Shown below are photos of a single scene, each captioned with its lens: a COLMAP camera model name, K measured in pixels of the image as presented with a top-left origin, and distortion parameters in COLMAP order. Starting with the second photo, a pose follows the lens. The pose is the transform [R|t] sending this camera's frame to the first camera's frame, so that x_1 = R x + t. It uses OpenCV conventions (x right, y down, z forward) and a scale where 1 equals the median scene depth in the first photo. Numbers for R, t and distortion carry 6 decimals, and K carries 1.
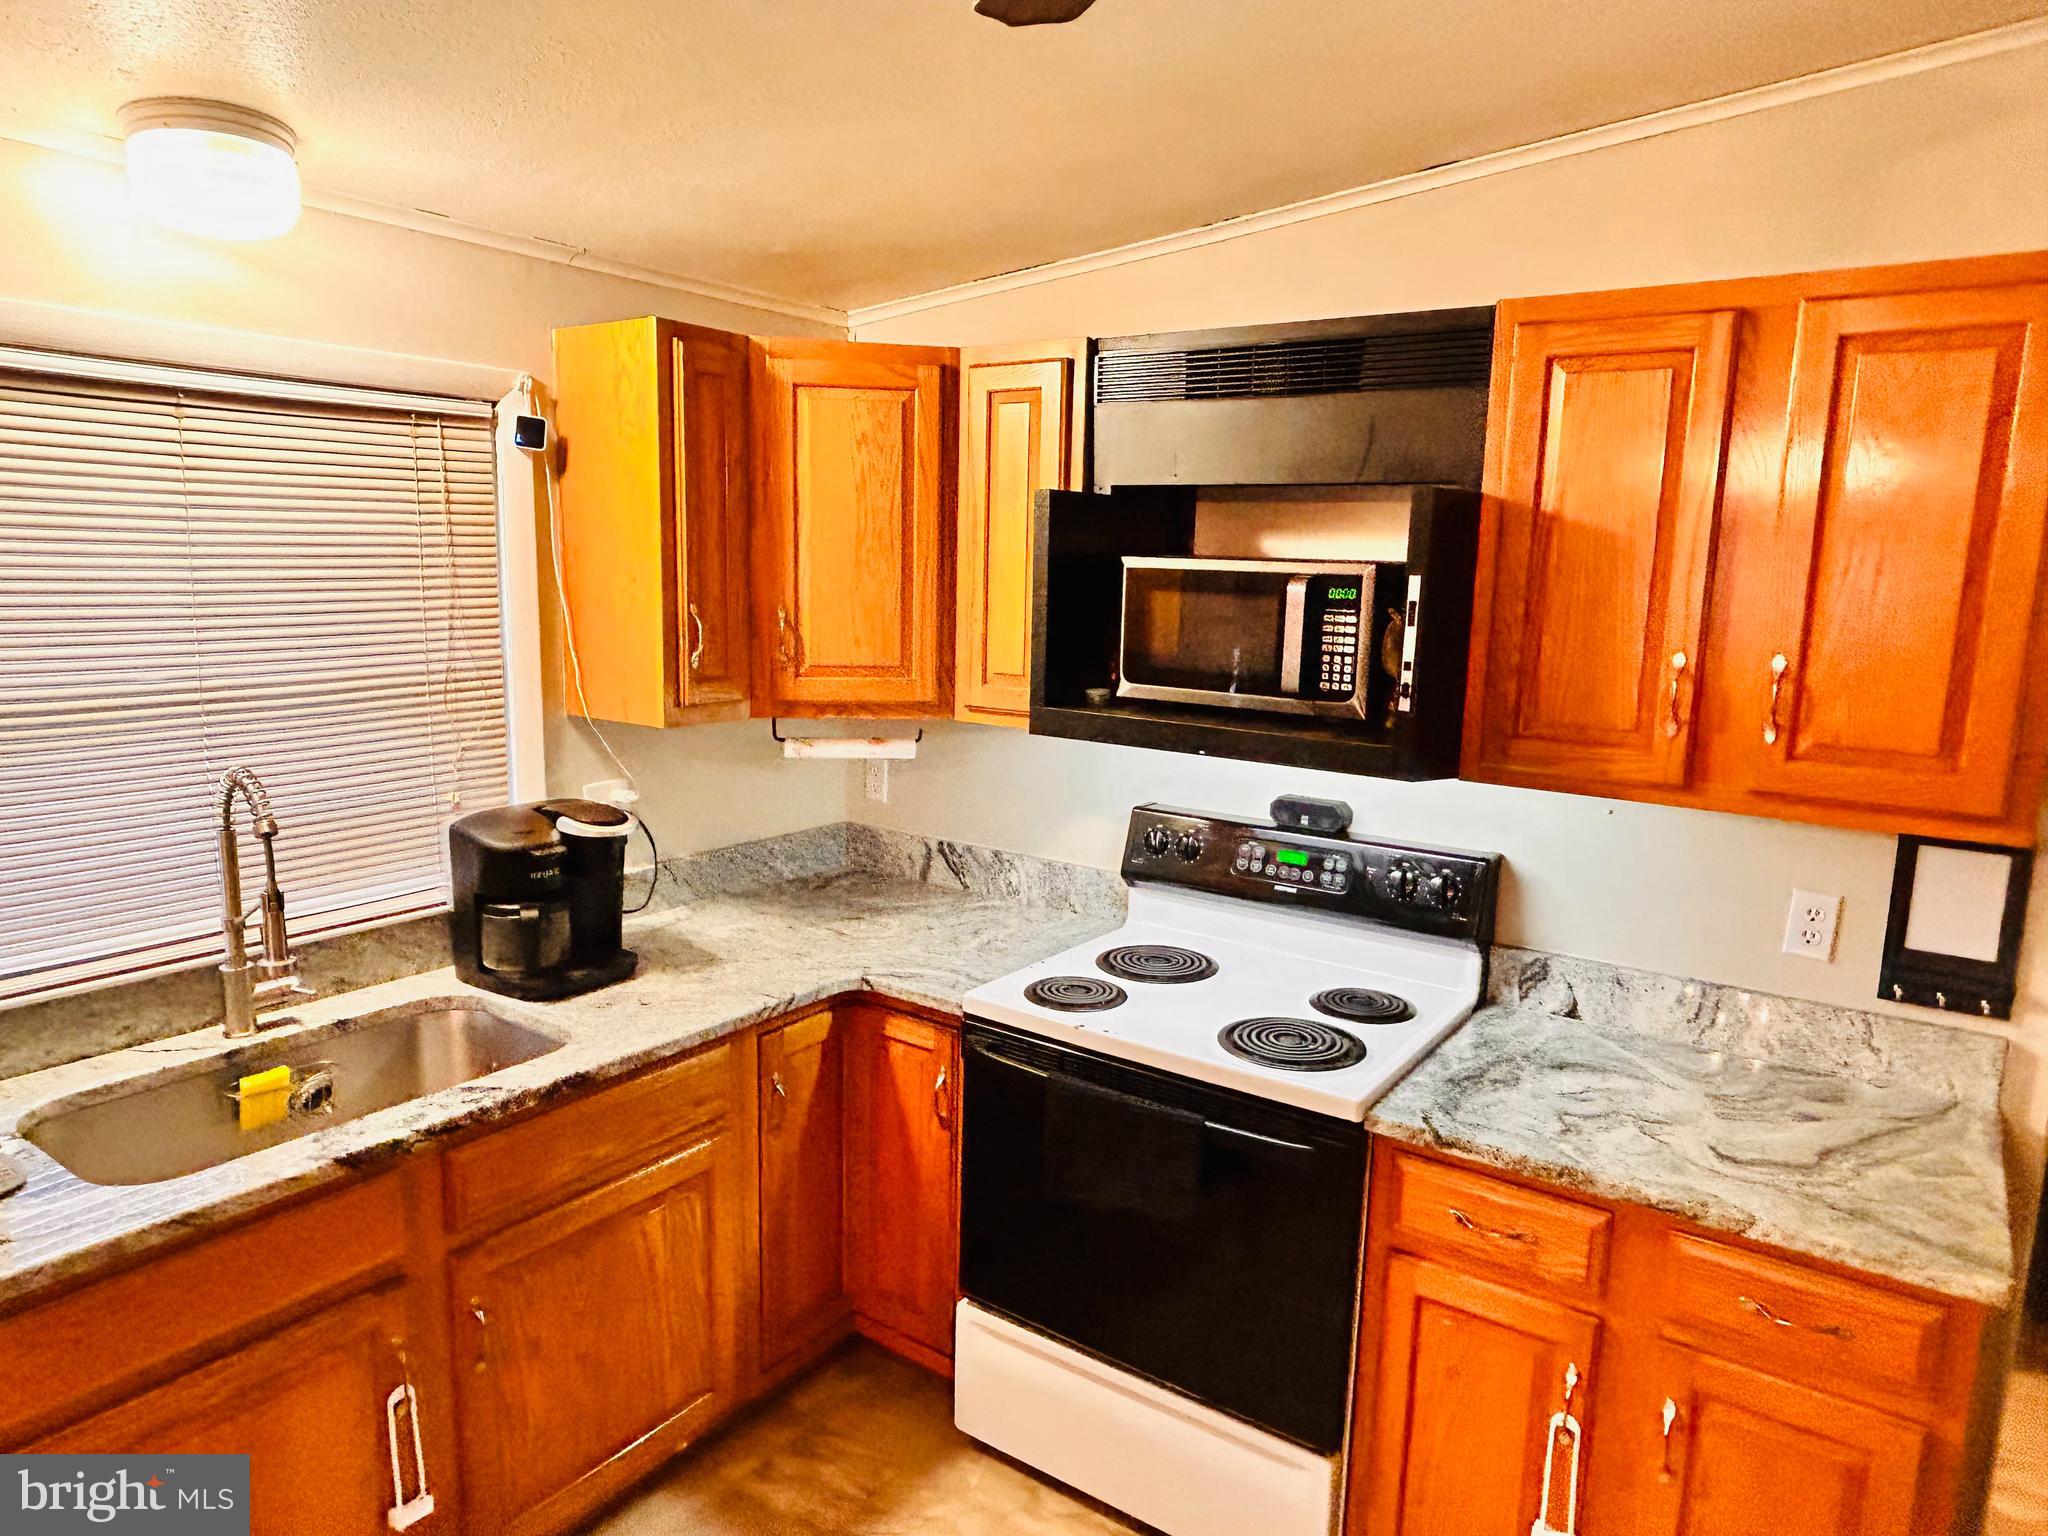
lens RADIAL K [[1290.8, 0, 1029.7], [0, 1290.8, 768.1], [0, 0, 1]] dist [0.000516, -0.003840]
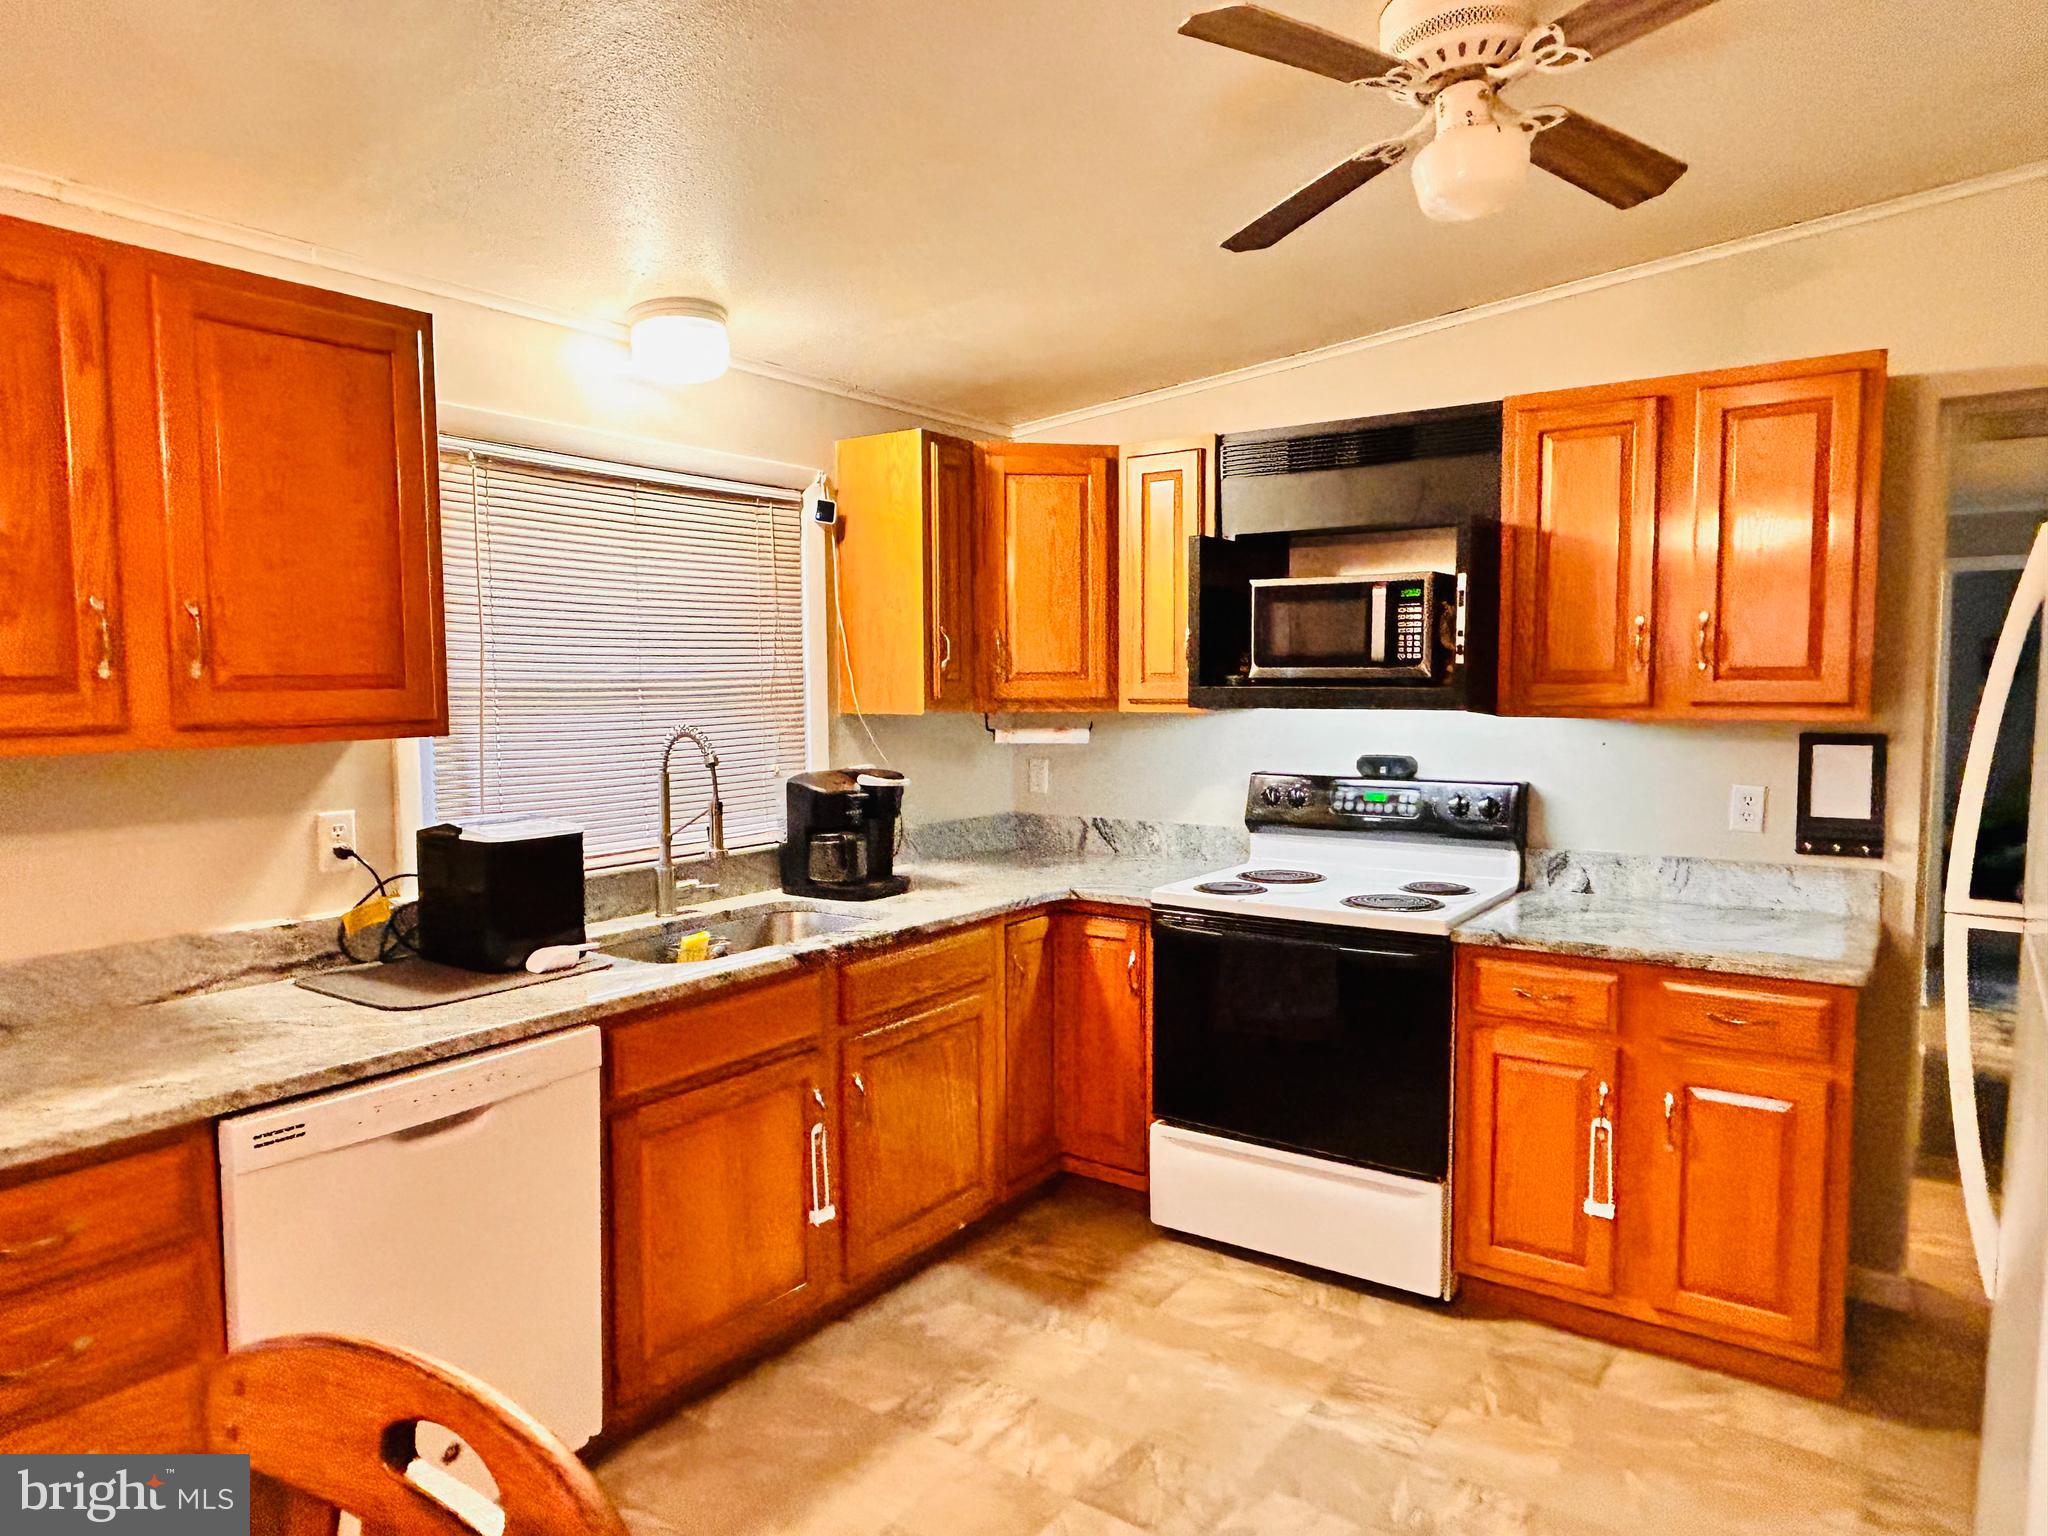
lens RADIAL K [[1282.1, 0, 1025.4], [0, 1282.1, 764.5], [0, 0, 1]] dist [-0.001223, -0.004466]
pose [[0.999524, -0.030774, -0.002278, -0.178525], [0.030422, 0.995062, -0.094480, 0.164318], [0.005174, 0.094366, 0.995524, -0.394421]]
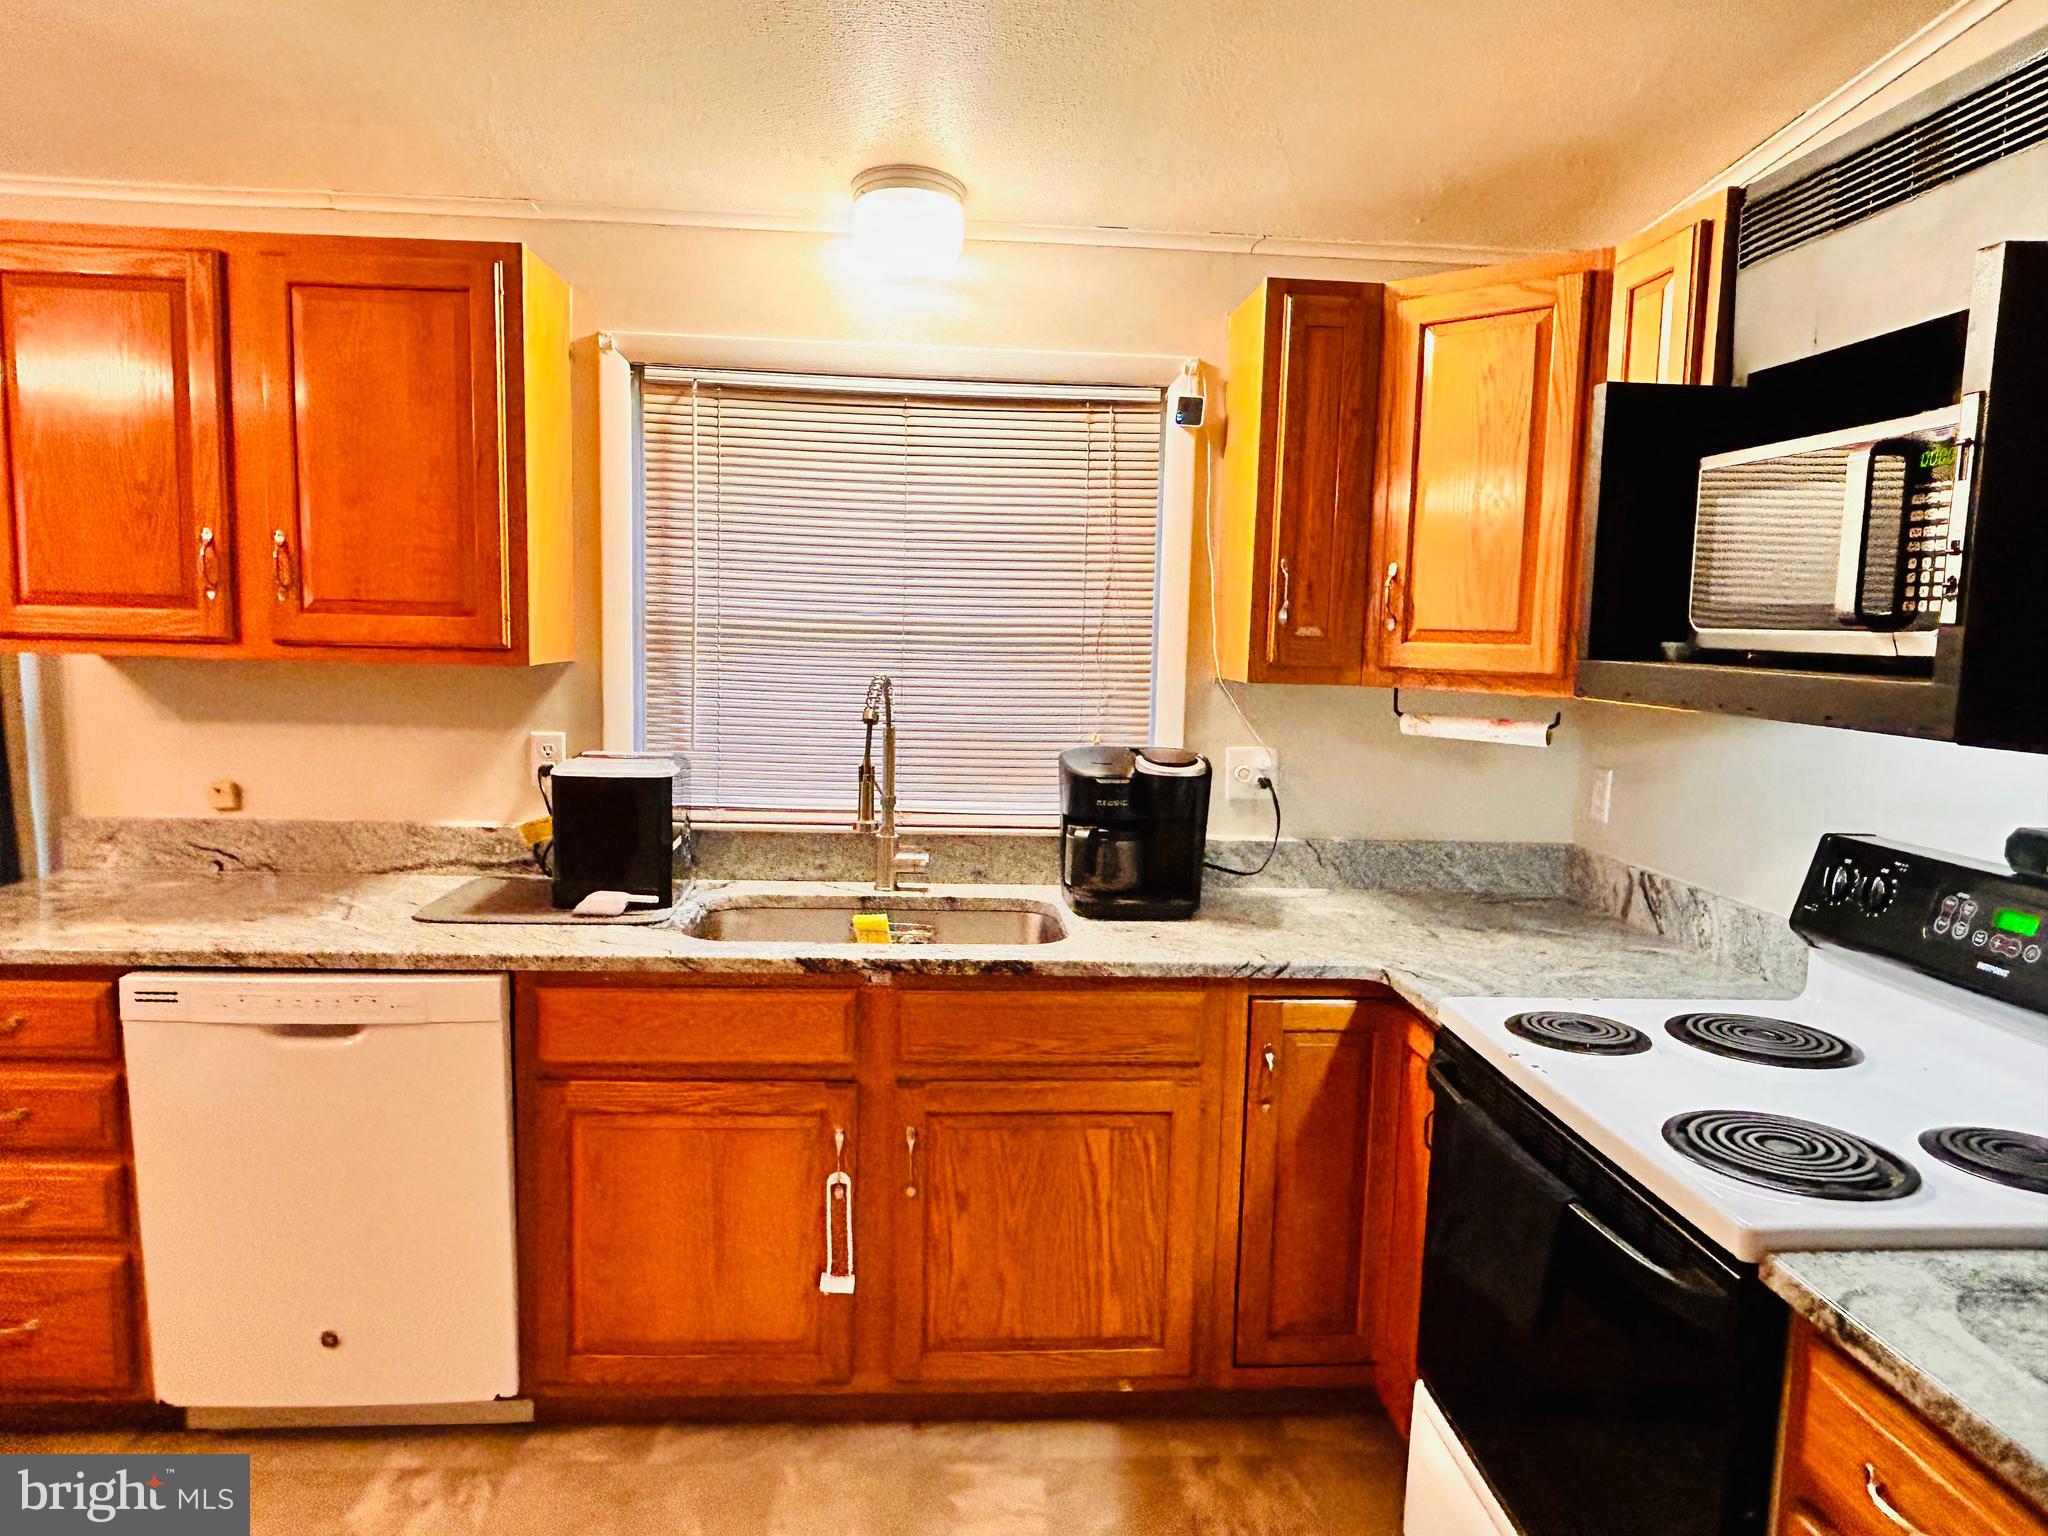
lens RADIAL K [[1293.1, 0, 1027.2], [0, 1293.1, 762.0], [0, 0, 1]] dist [0.002405, -0.003491]
pose [[0.632710, 0.074167, -0.770829, 0.405511], [-0.138056, 0.990260, -0.018039, 0.074896], [0.761984, 0.117831, 0.636786, 0.244980]]
